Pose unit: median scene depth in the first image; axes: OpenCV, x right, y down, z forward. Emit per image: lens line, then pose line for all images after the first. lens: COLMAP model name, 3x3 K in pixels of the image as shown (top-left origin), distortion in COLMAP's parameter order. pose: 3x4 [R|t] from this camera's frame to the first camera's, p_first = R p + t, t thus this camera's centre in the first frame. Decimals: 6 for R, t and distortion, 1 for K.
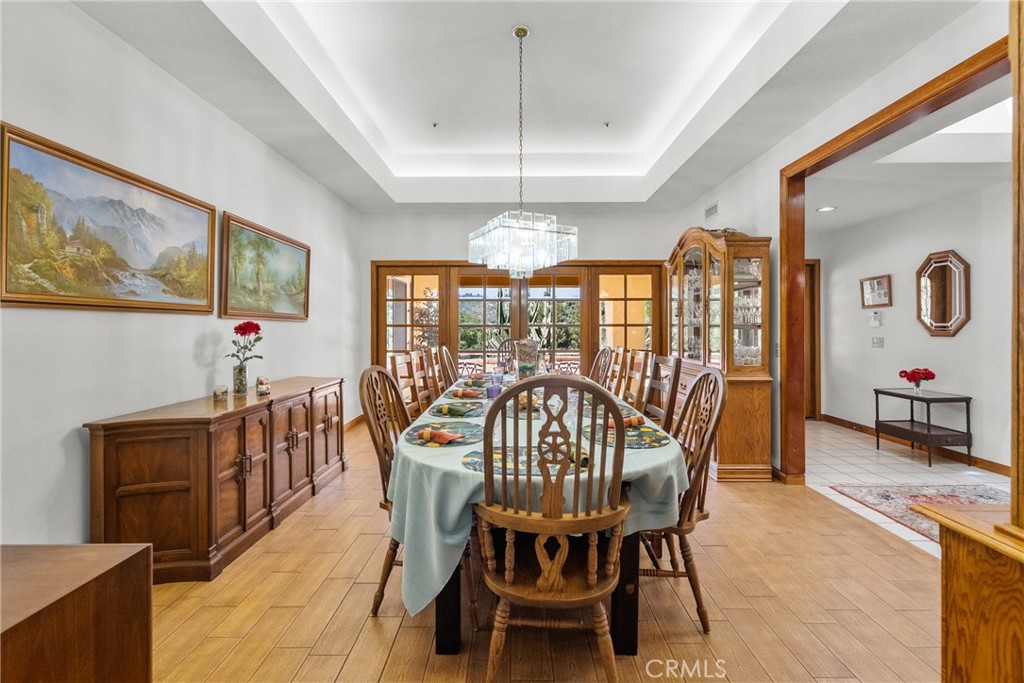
lens RADIAL K [[466.2, 0, 515.2], [0, 466.2, 330.7], [0, 0, 1]] dist [-0.001764, 0.000536]
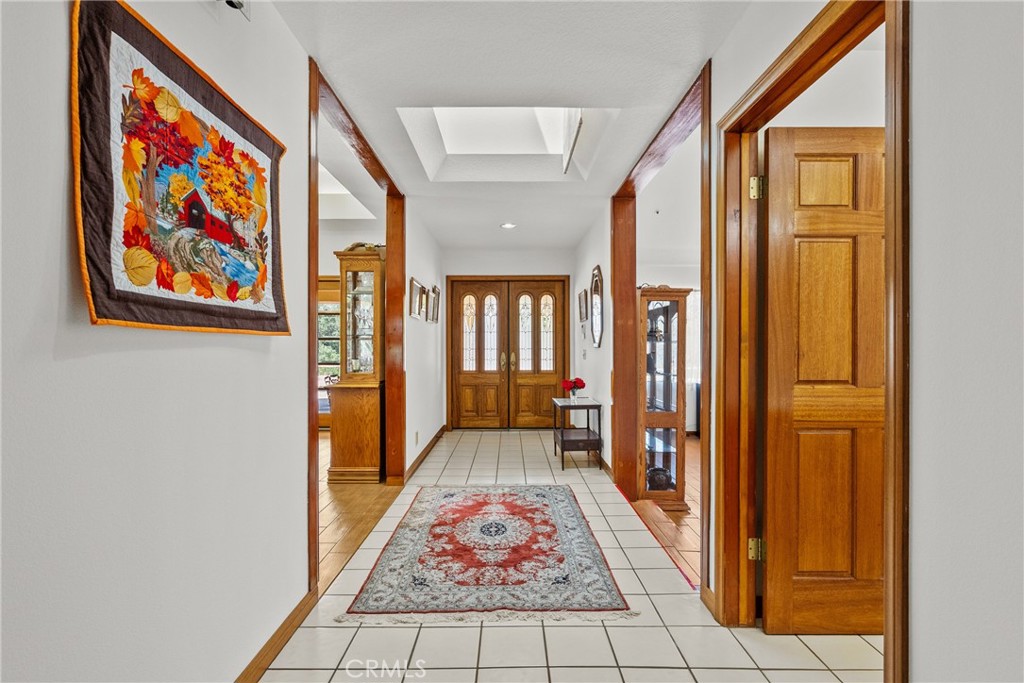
lens RADIAL K [[466.2, 0, 509.4], [0, 466.2, 349.7], [0, 0, 1]] dist [-0.001764, 0.000536]
pose [[0.999968, -0.002998, -0.007415, 0.852901], [0.002943, 0.999968, -0.007451, 0.030220], [0.007437, 0.007429, 0.999945, -0.054864]]
